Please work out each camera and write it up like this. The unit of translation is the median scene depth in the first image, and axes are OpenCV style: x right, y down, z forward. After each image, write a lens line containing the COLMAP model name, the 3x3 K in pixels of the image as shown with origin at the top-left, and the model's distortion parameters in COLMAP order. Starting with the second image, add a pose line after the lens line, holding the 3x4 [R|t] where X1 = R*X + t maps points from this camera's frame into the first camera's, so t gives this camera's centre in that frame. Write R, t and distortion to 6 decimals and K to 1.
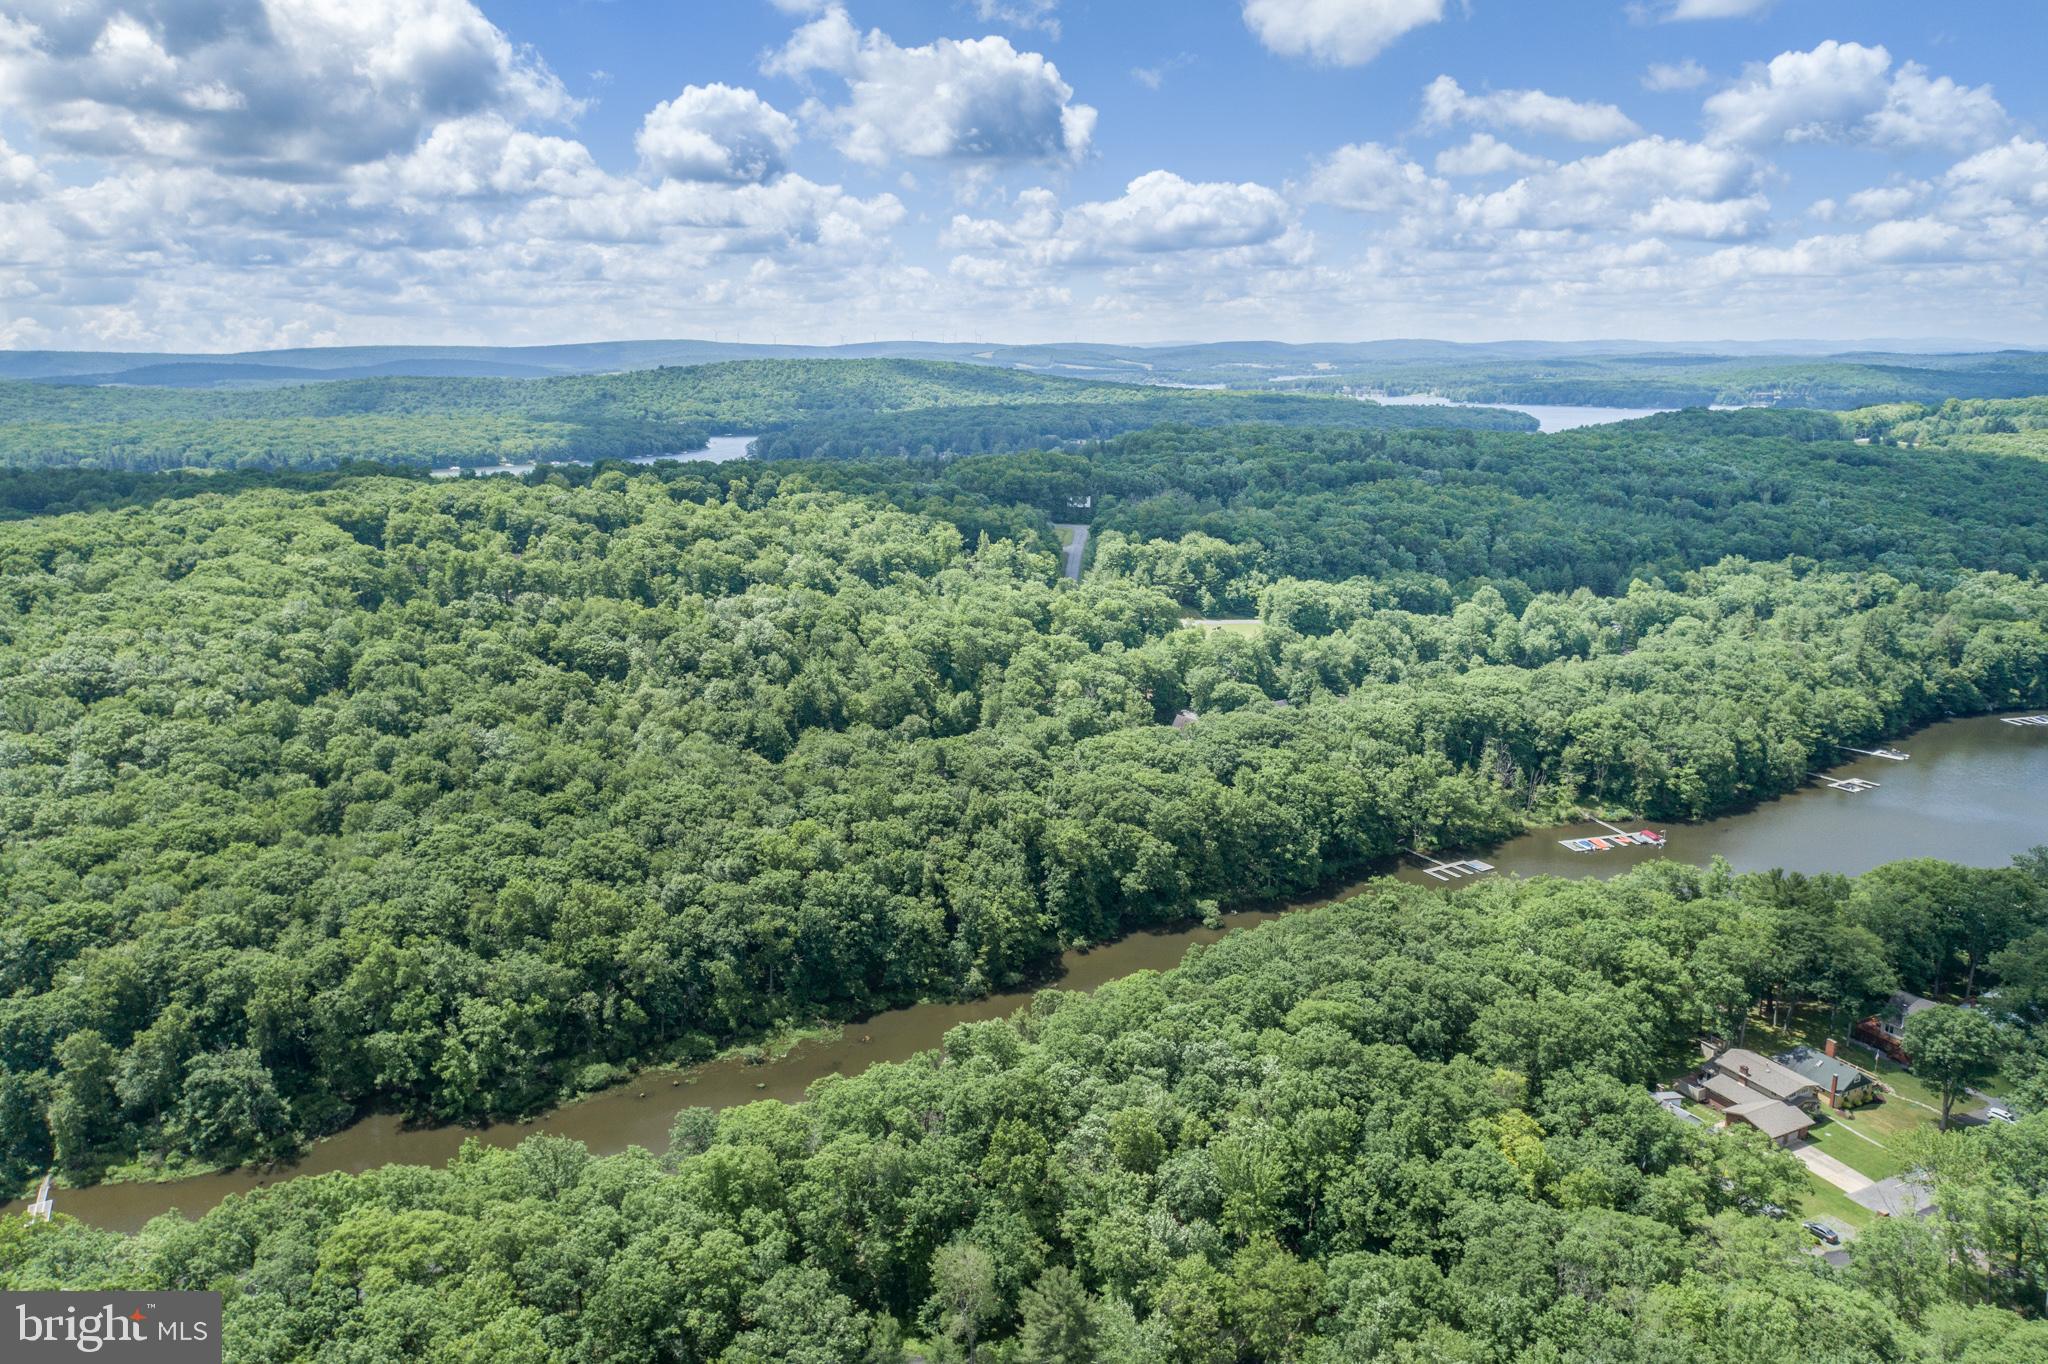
lens RADIAL K [[1383.6, 0, 1019.4], [0, 1383.6, 679.6], [0, 0, 1]] dist [-0.006679, 0.016595]
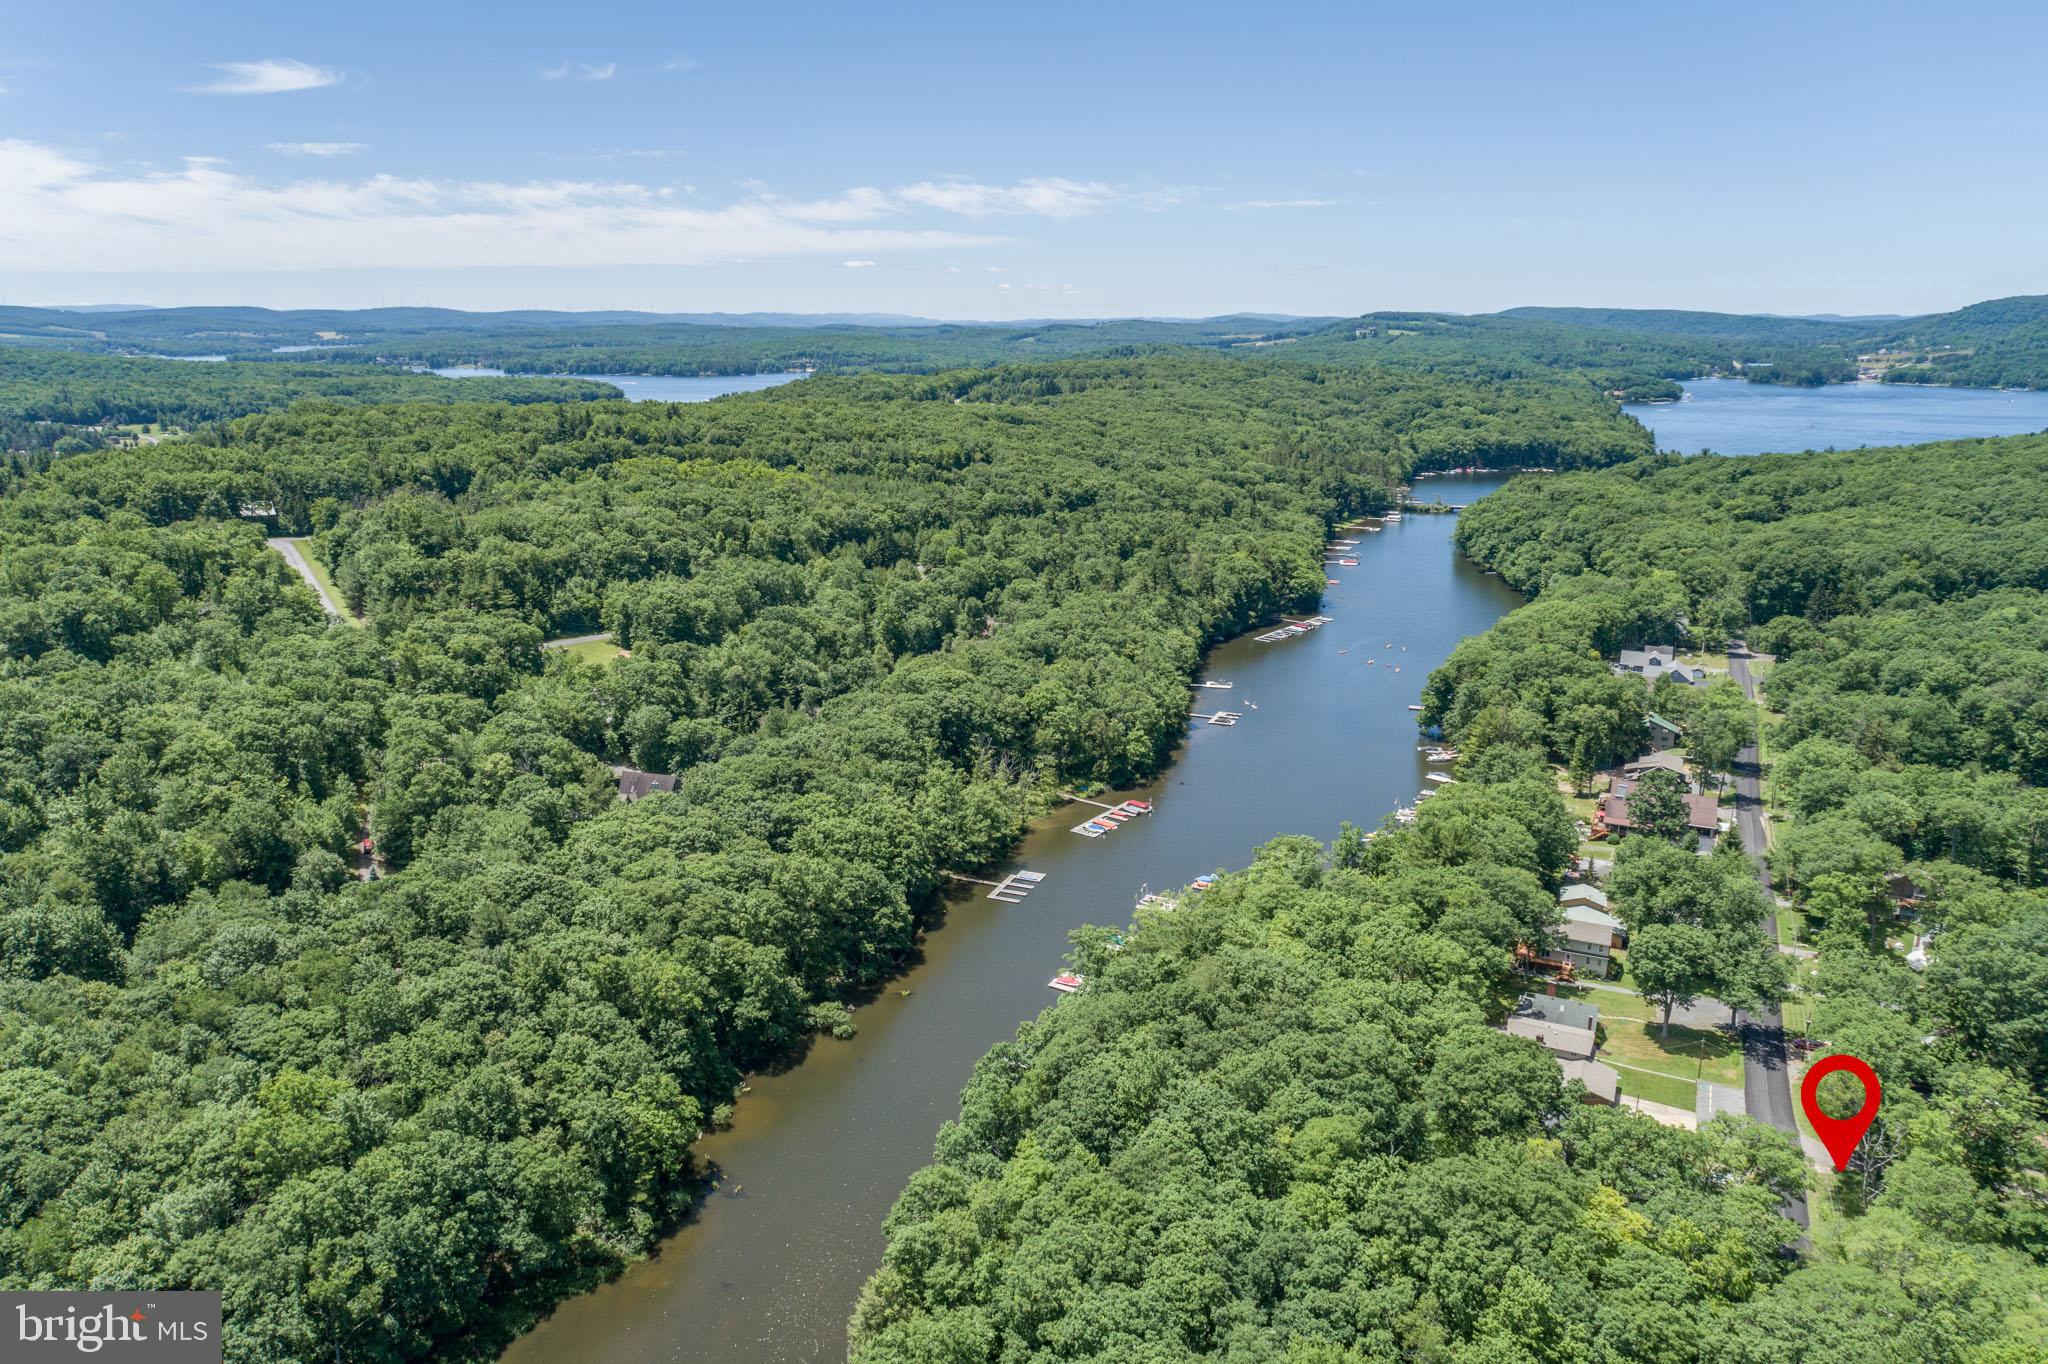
lens RADIAL K [[1383.6, 0, 1019.4], [0, 1383.6, 679.6], [0, 0, 1]] dist [-0.006679, 0.016595]
pose [[0.783052, -0.148963, 0.603854, -0.202618], [0.136440, 0.988387, 0.066893, -0.055162], [-0.606807, 0.030009, 0.794283, 0.262109]]
